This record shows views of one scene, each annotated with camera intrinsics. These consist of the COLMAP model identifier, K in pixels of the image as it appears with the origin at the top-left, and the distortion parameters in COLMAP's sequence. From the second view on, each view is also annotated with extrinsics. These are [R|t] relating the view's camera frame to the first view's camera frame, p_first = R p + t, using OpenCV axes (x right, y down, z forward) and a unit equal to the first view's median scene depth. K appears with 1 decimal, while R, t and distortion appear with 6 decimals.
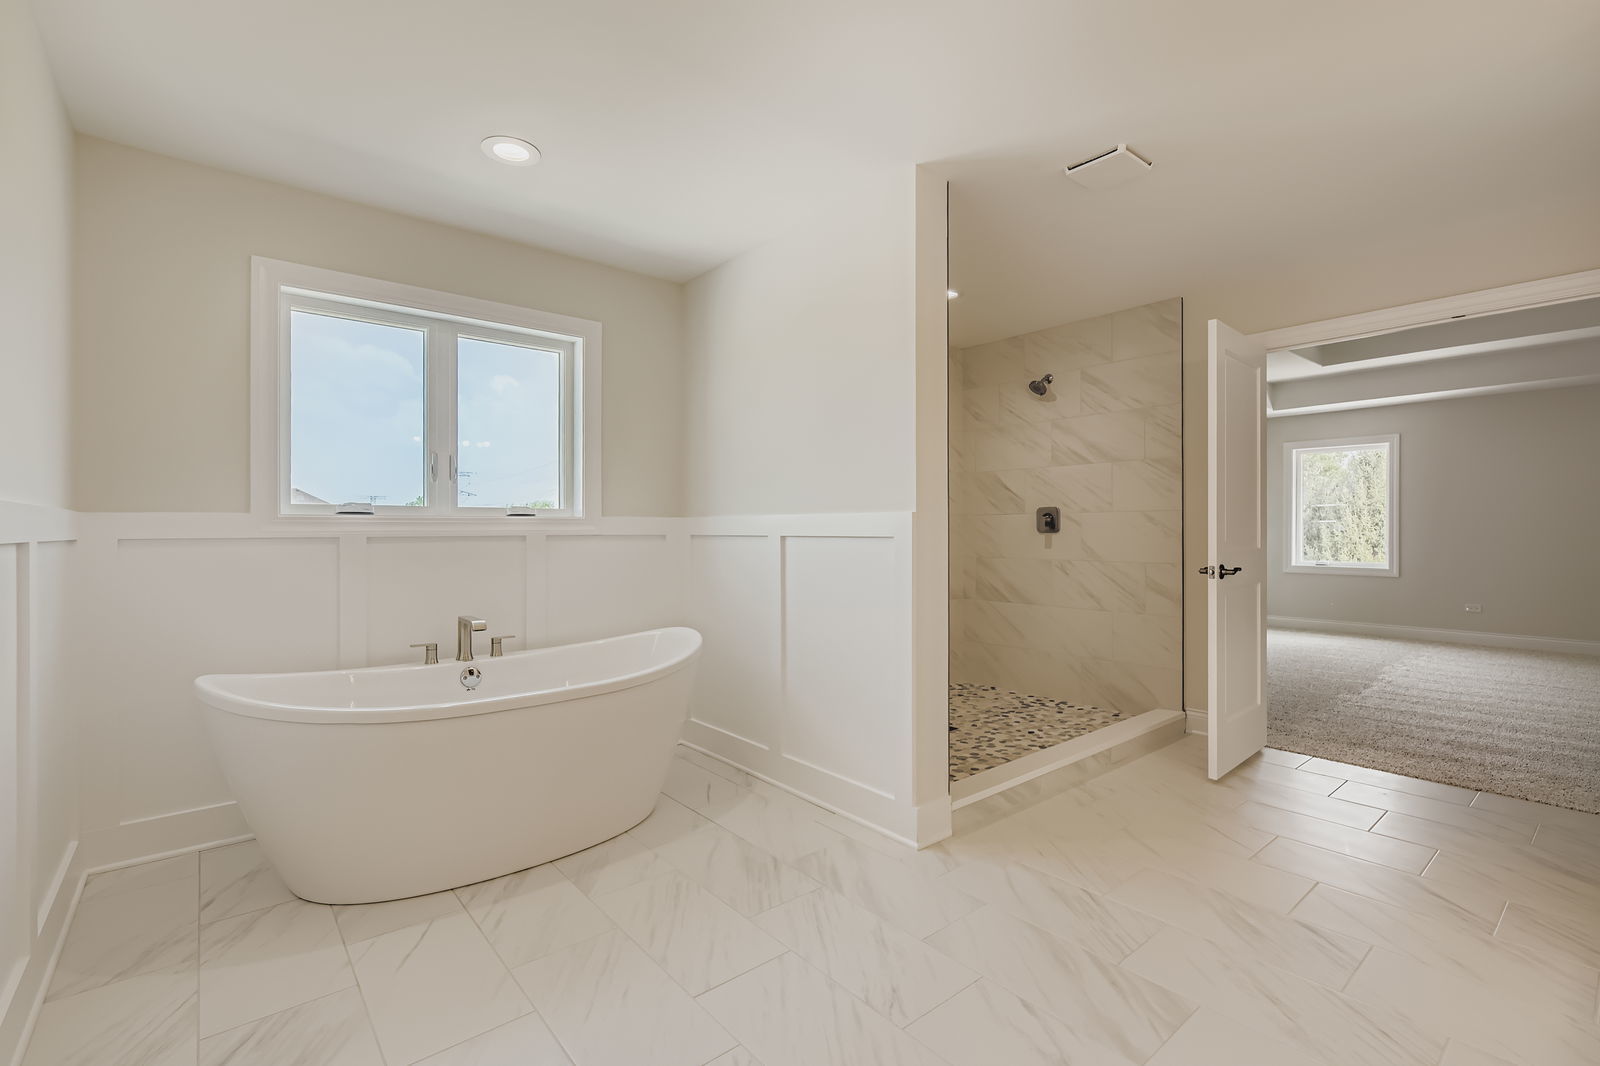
lens RADIAL K [[705.5, 0, 816.8], [0, 705.5, 531.4], [0, 0, 1]] dist [-0.001175, -0.000155]
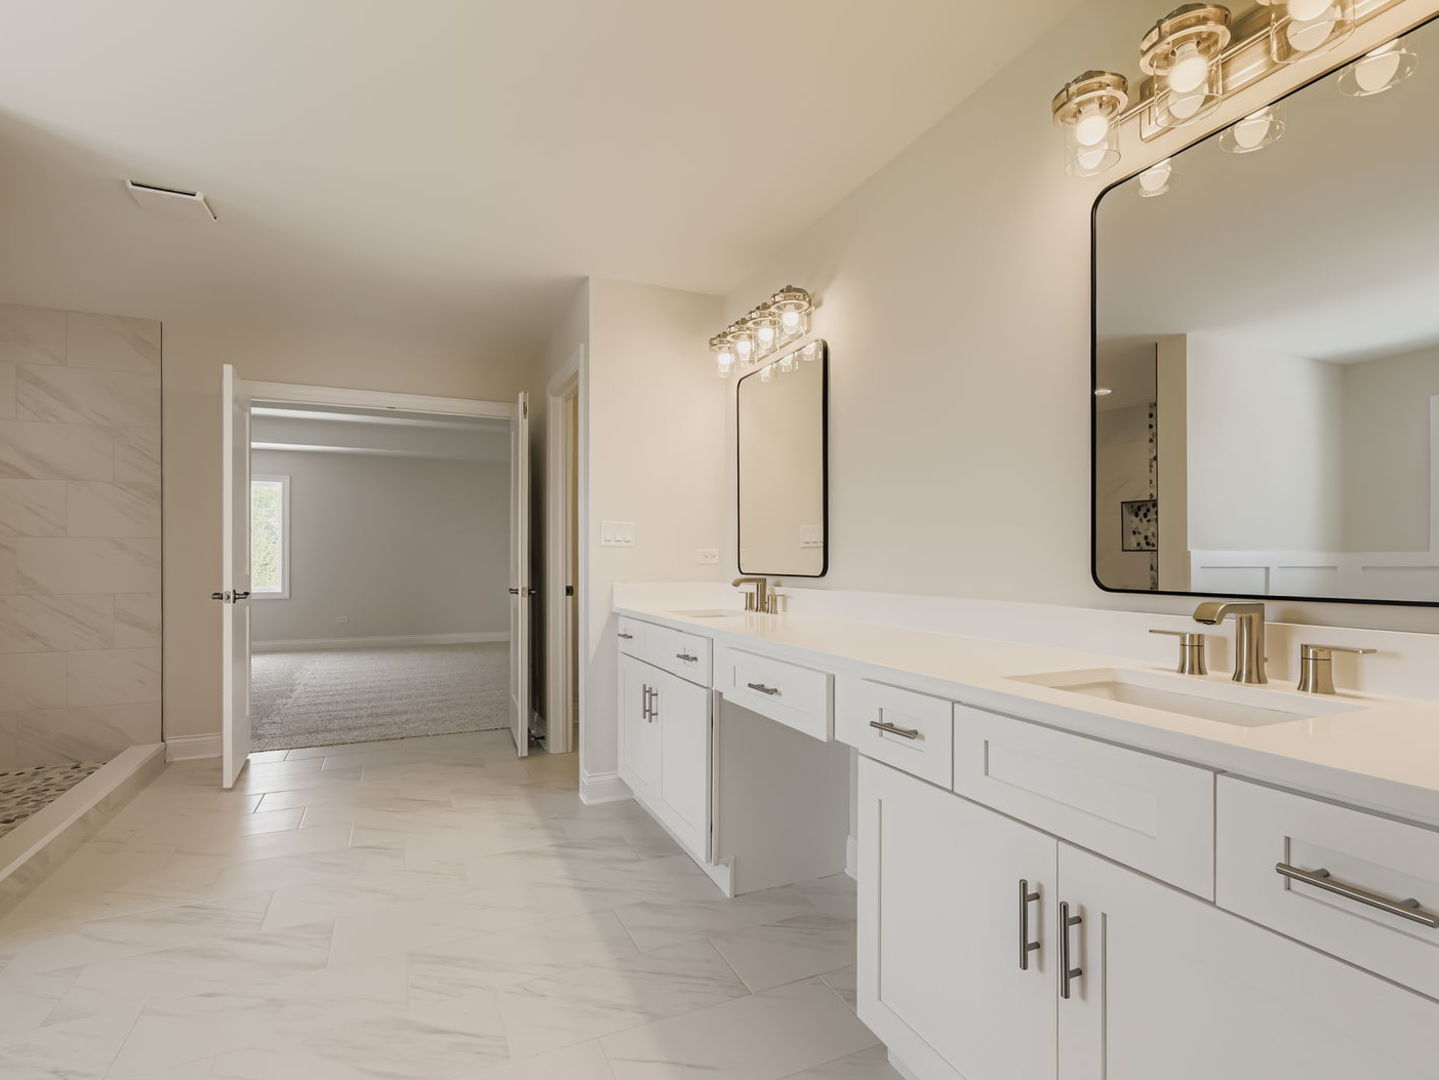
lens RADIAL K [[720.0, 0, 720.0], [0, 720.0, 559.9], [0, 0, 1]] dist [0.000915, 0.000377]
pose [[0.277429, -0.000583, 0.960746, -0.238609], [-0.000282, 1.000000, 0.000688, -0.000471], [-0.960746, -0.000462, 0.277429, -0.029211]]
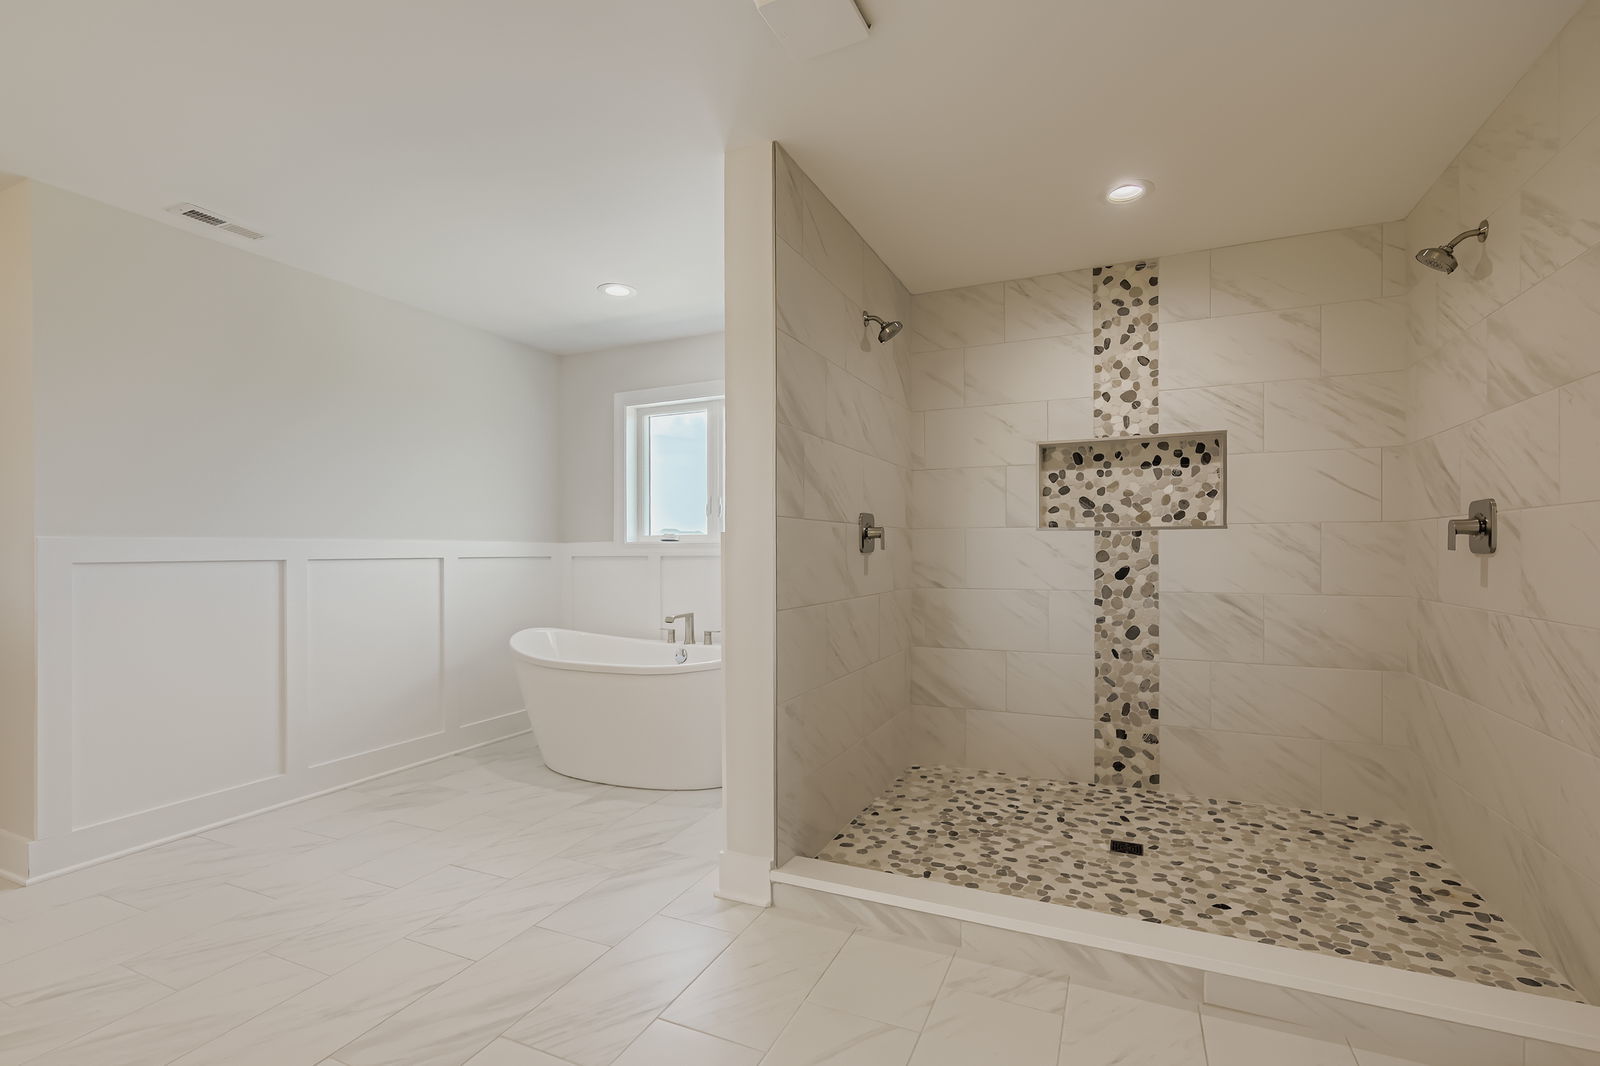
lens RADIAL K [[705.8, 0, 809.7], [0, 705.8, 554.1], [0, 0, 1]] dist [0.000025, 0.000020]
pose [[0.439889, 0.002413, -0.898049, 0.666483], [0.002810, 0.999988, 0.004063, -0.001214], [0.898048, -0.004311, 0.439877, 0.454766]]
